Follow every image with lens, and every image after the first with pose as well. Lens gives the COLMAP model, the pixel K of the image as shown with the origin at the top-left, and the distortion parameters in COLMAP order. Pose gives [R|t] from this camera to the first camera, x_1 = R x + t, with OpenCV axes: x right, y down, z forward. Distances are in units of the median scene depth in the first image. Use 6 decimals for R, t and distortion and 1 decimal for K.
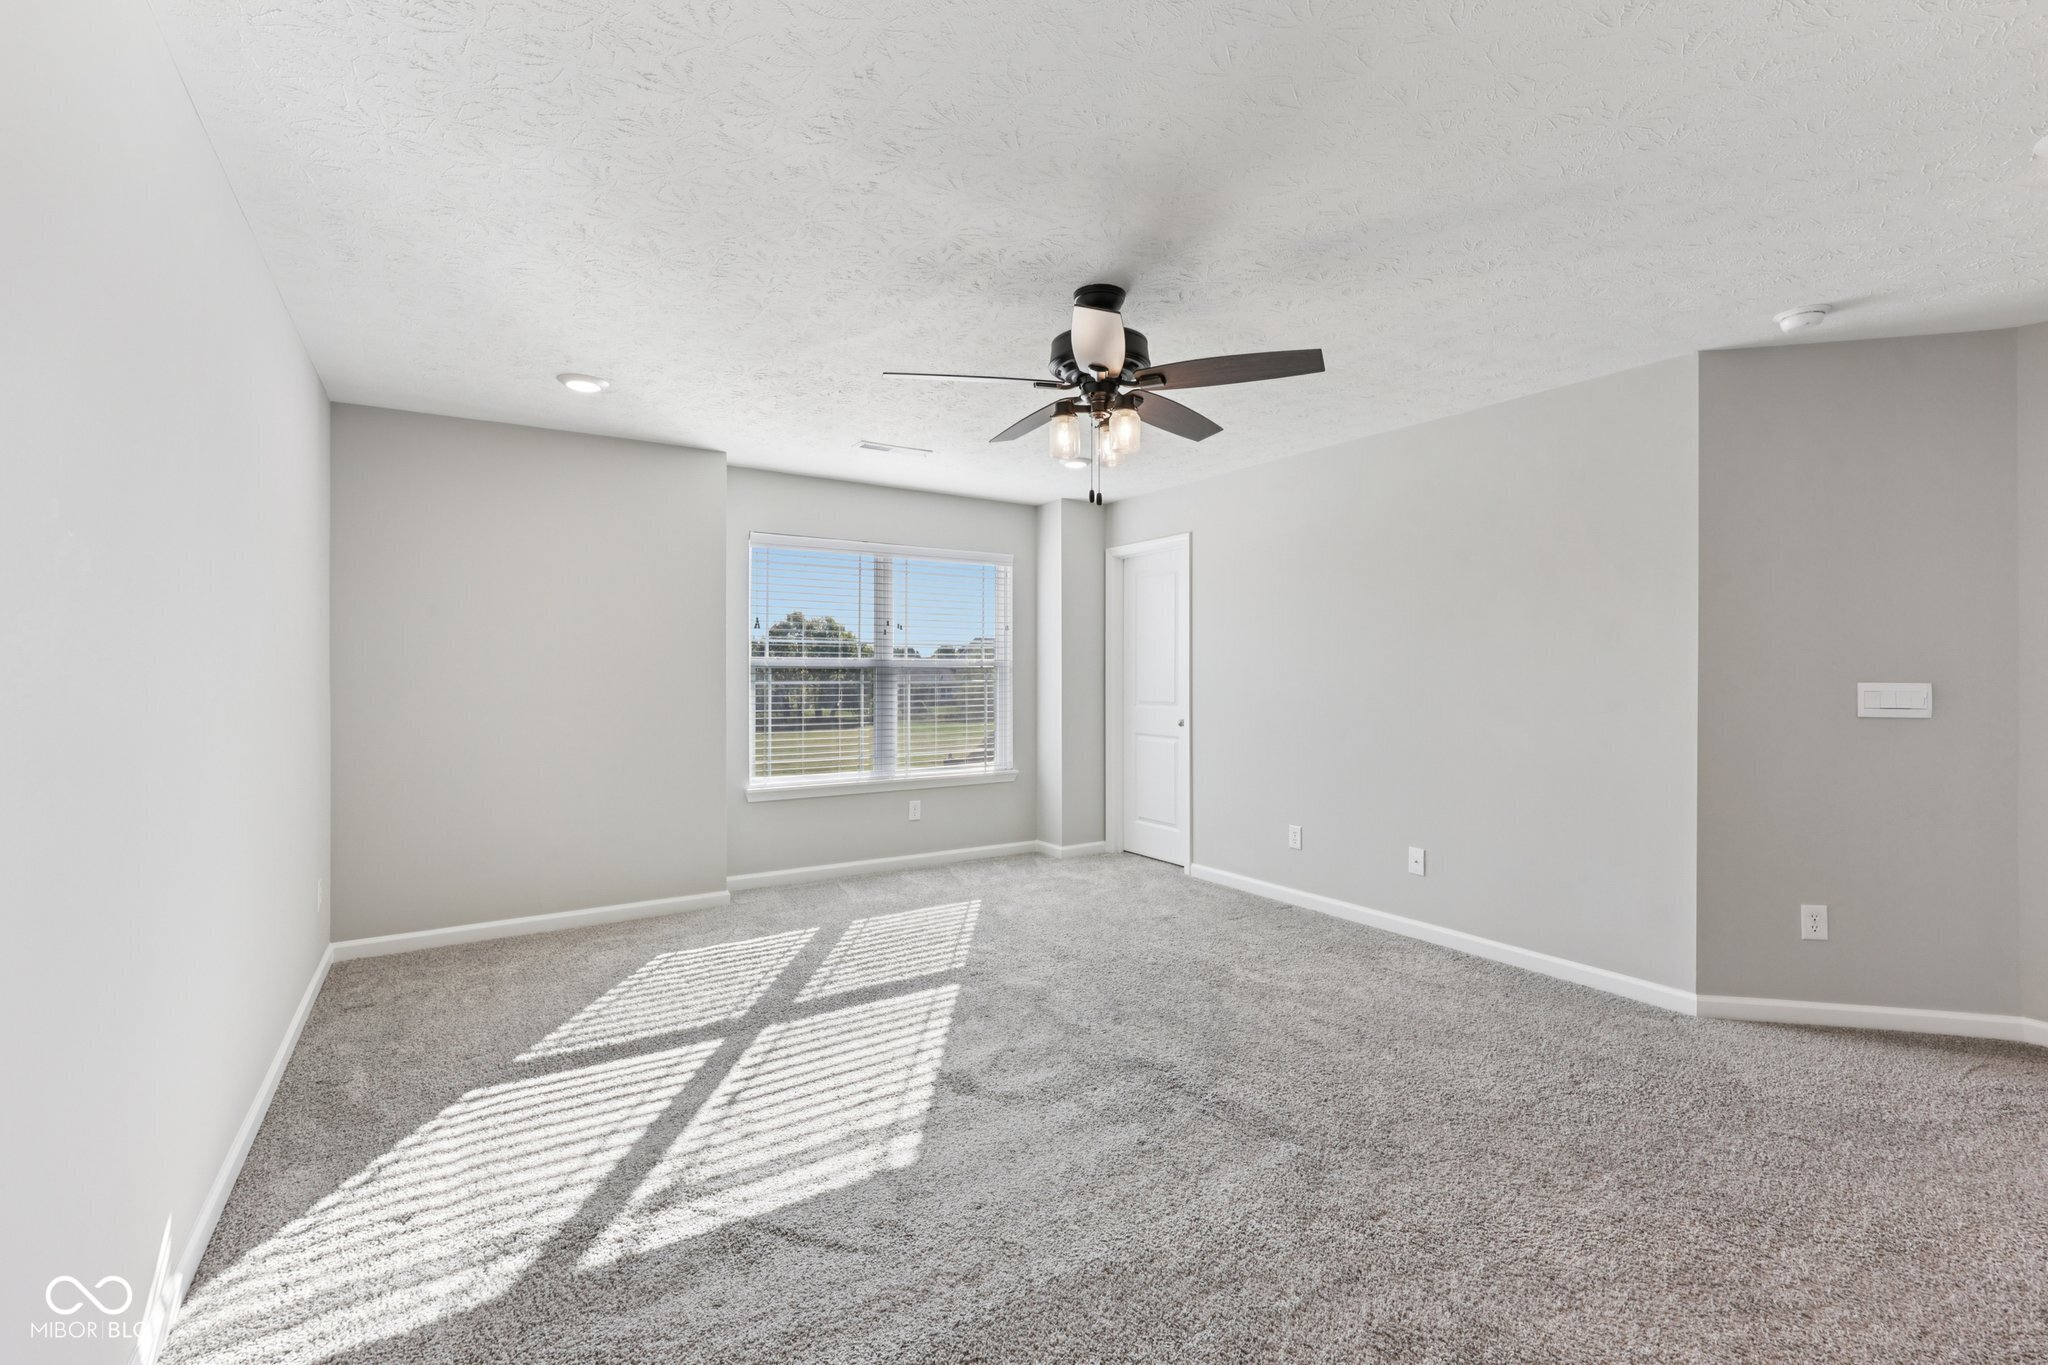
lens RADIAL K [[853.5, 0, 1009.7], [0, 853.5, 669.6], [0, 0, 1]] dist [0.006616, -0.000054]
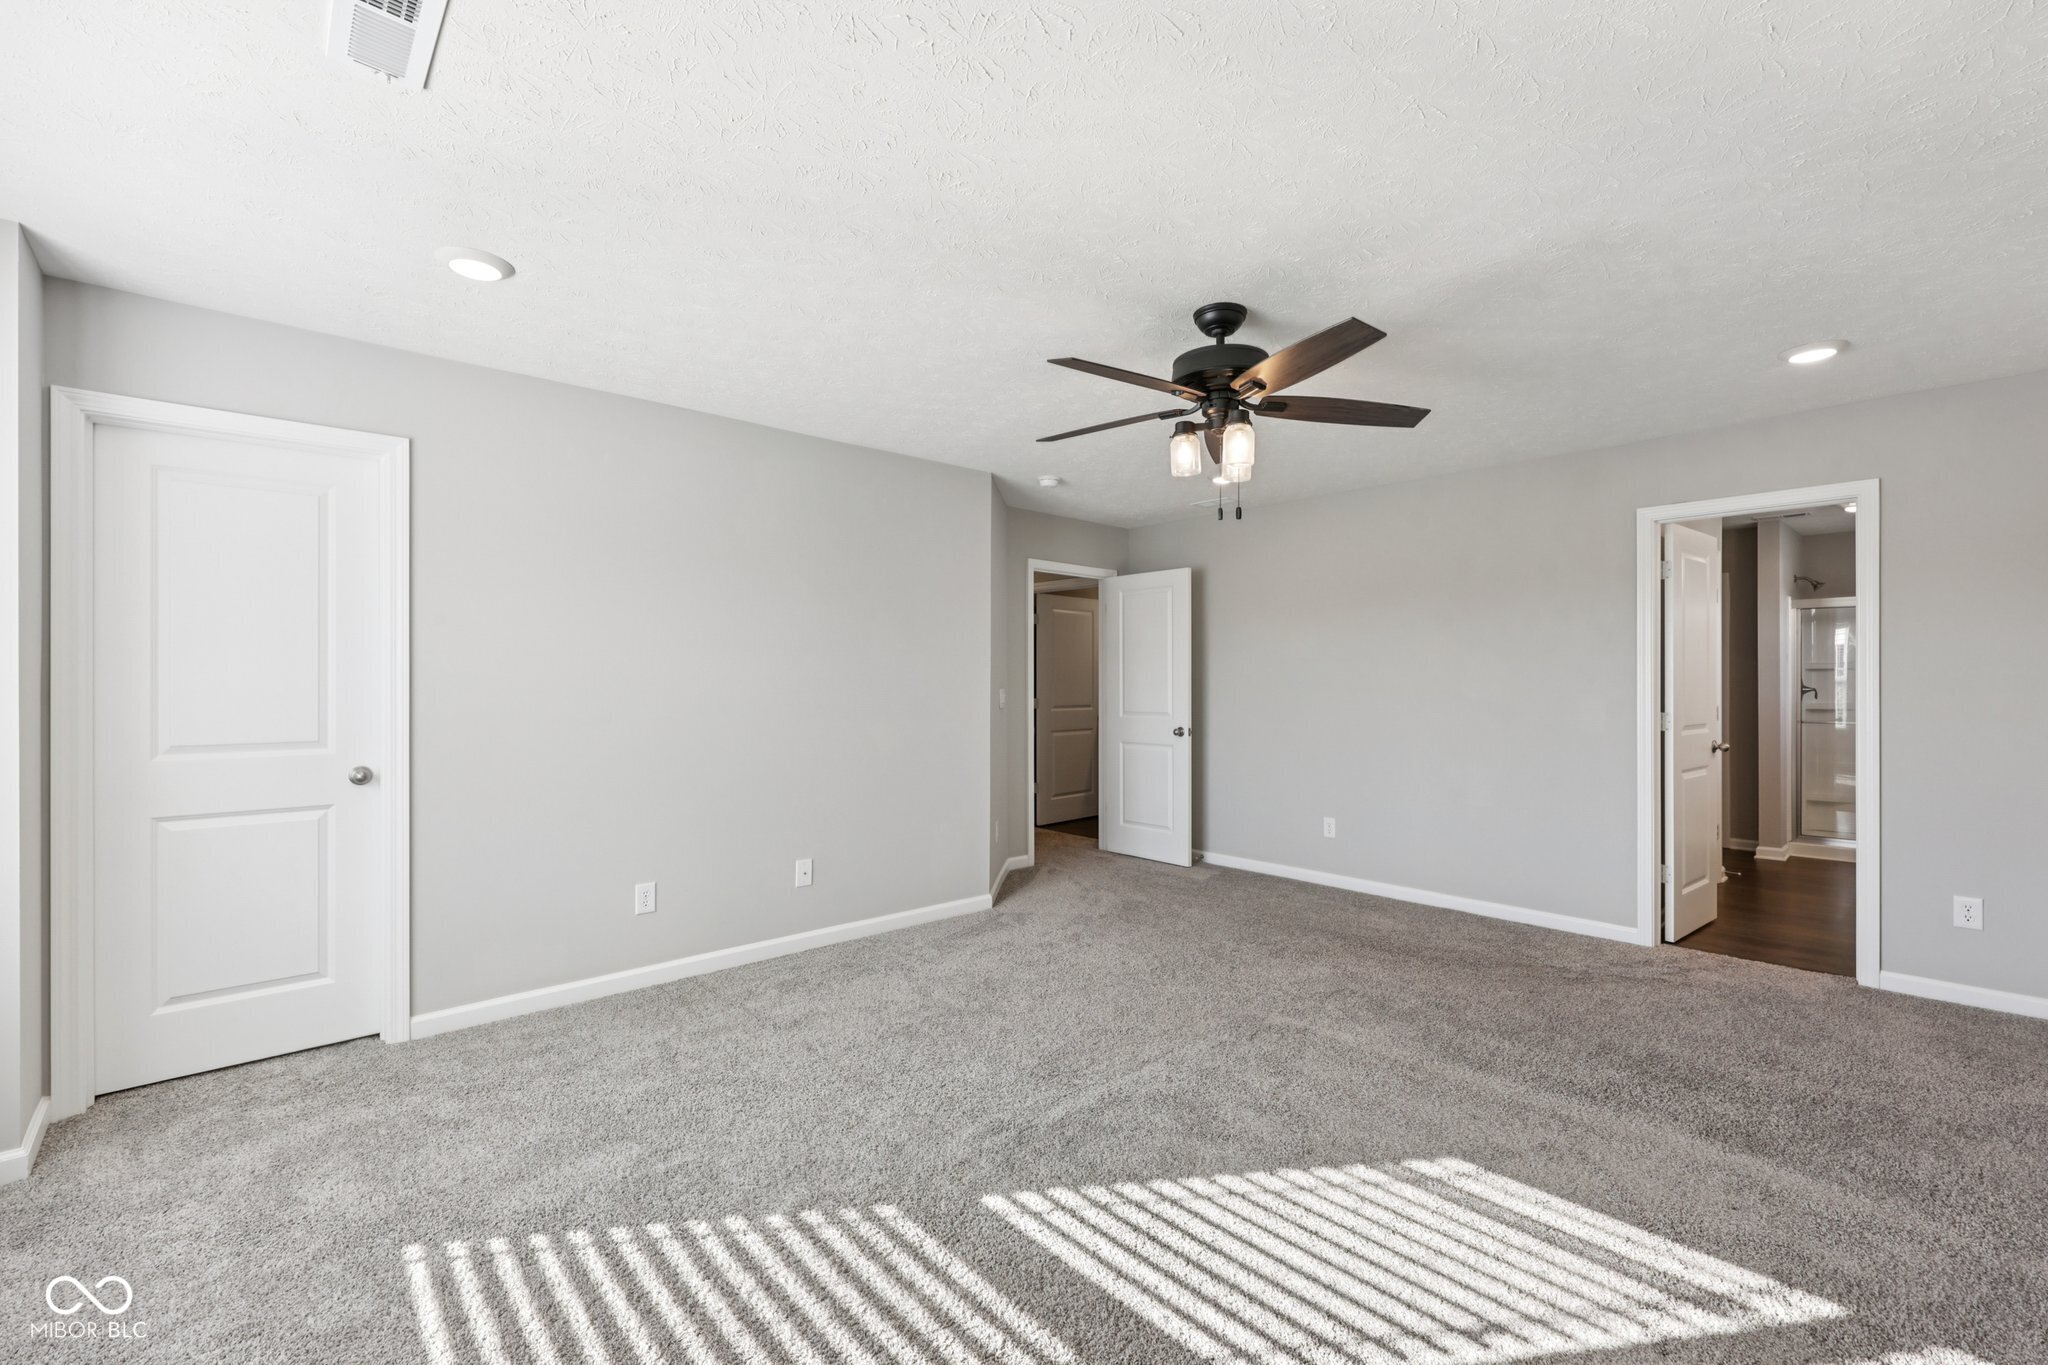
lens RADIAL K [[881.2, 0, 1024.0], [0, 881.2, 682.5], [0, 0, 1]] dist [0.014644, 0.000007]
pose [[-0.168256, -0.000462, 0.985743, -0.659407], [-0.006448, 0.999979, -0.000632, -0.000779], [-0.985722, -0.006463, -0.168255, 1.028061]]
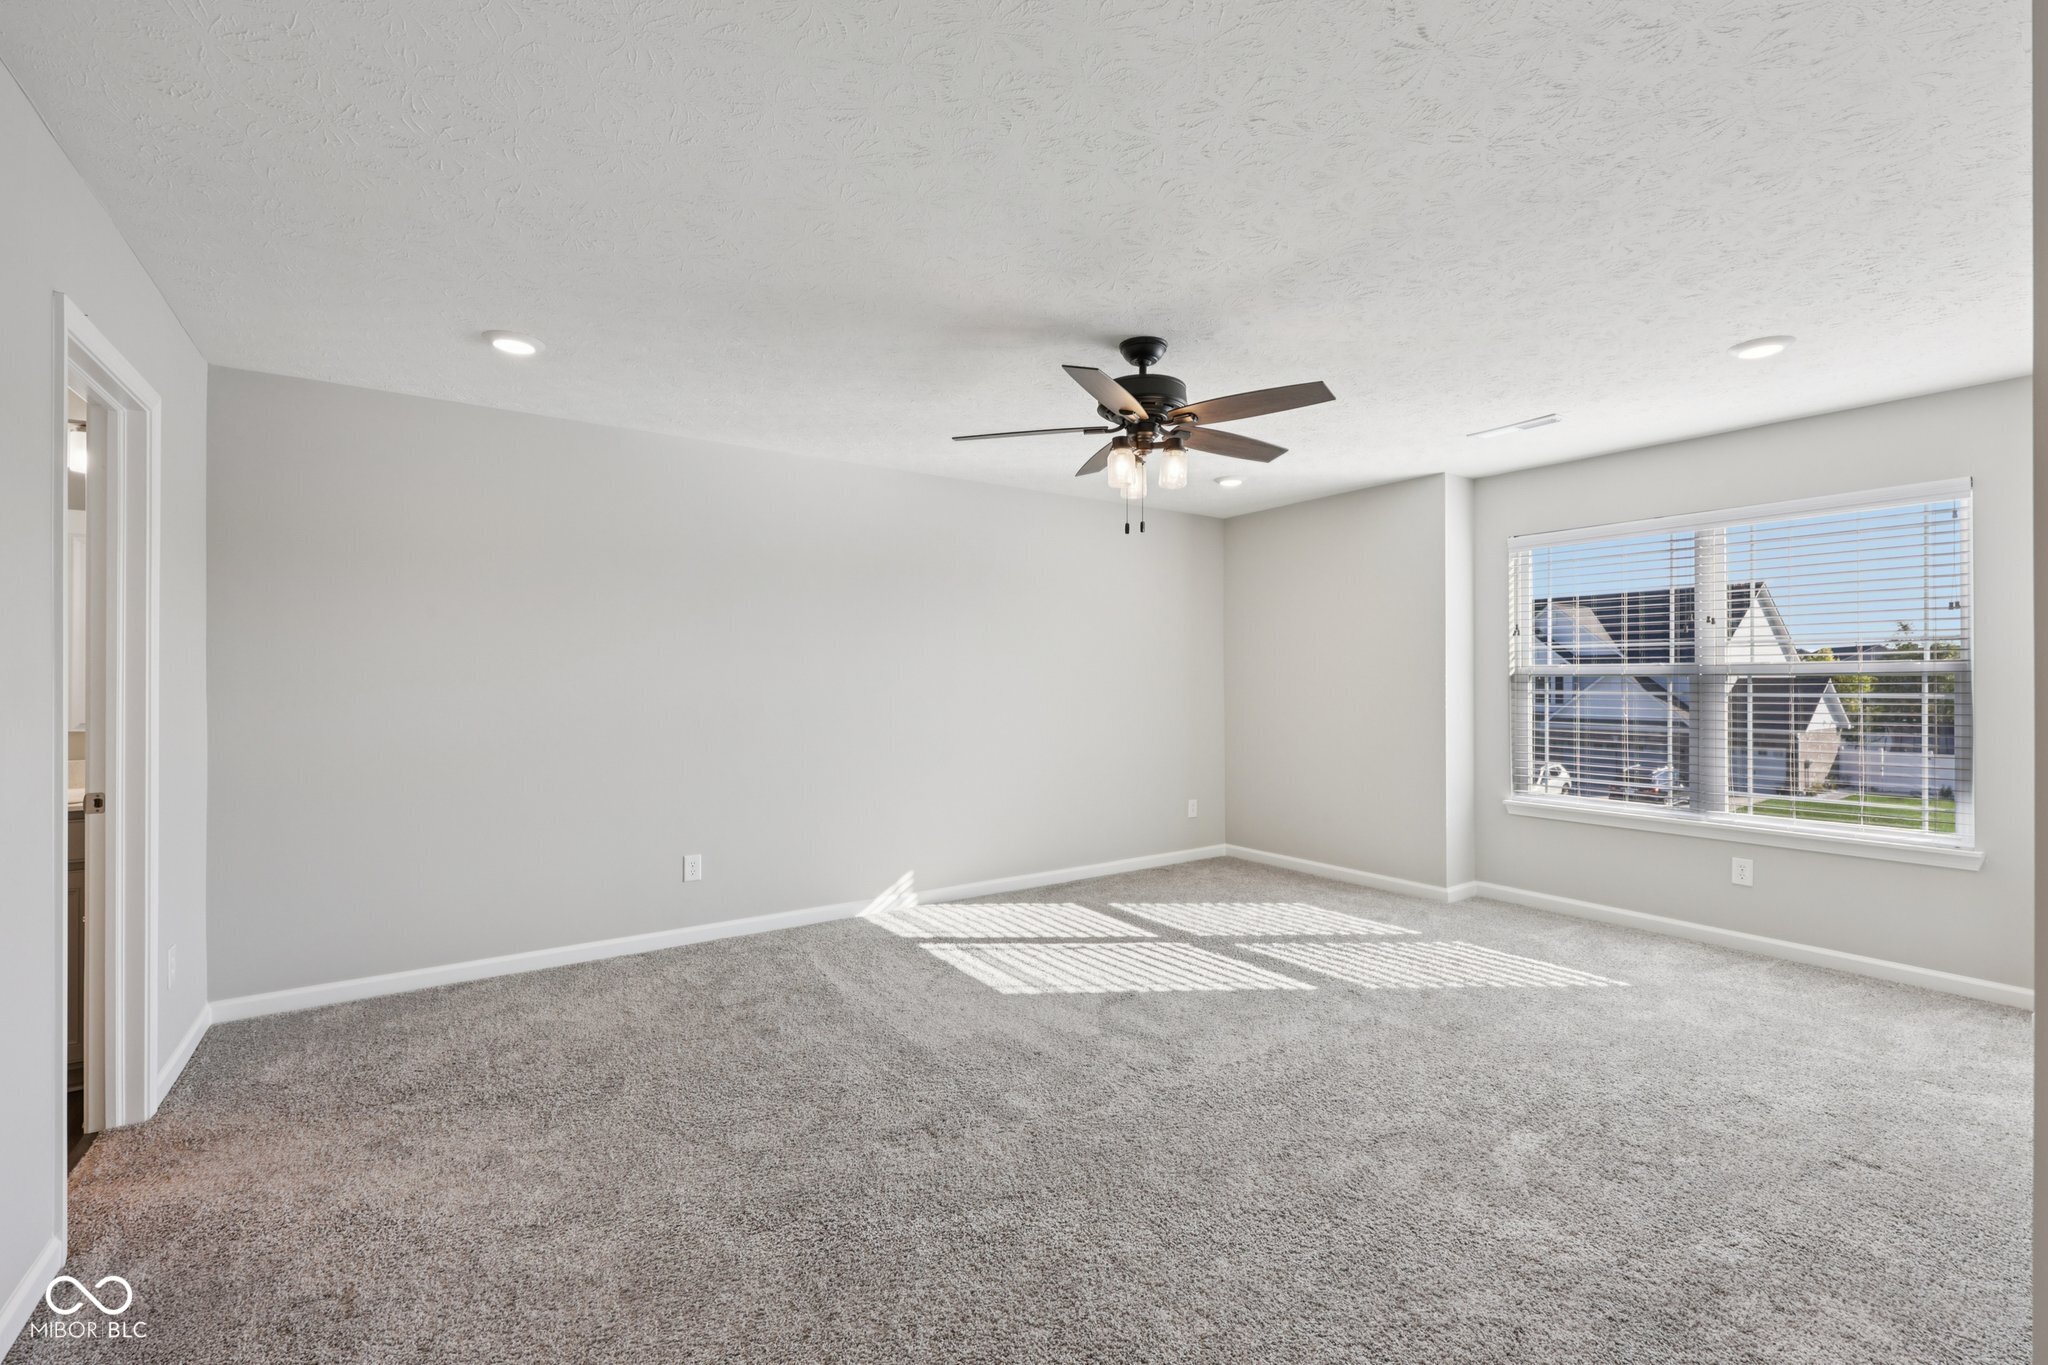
lens RADIAL K [[843.4, 0, 1076.3], [0, 843.4, 679.0], [0, 0, 1]] dist [-0.001584, -0.000102]
pose [[0.102461, -0.001278, -0.994736, 0.867117], [0.003470, 0.999994, -0.000927, 0.000310], [0.994731, -0.003357, 0.102465, 0.584980]]
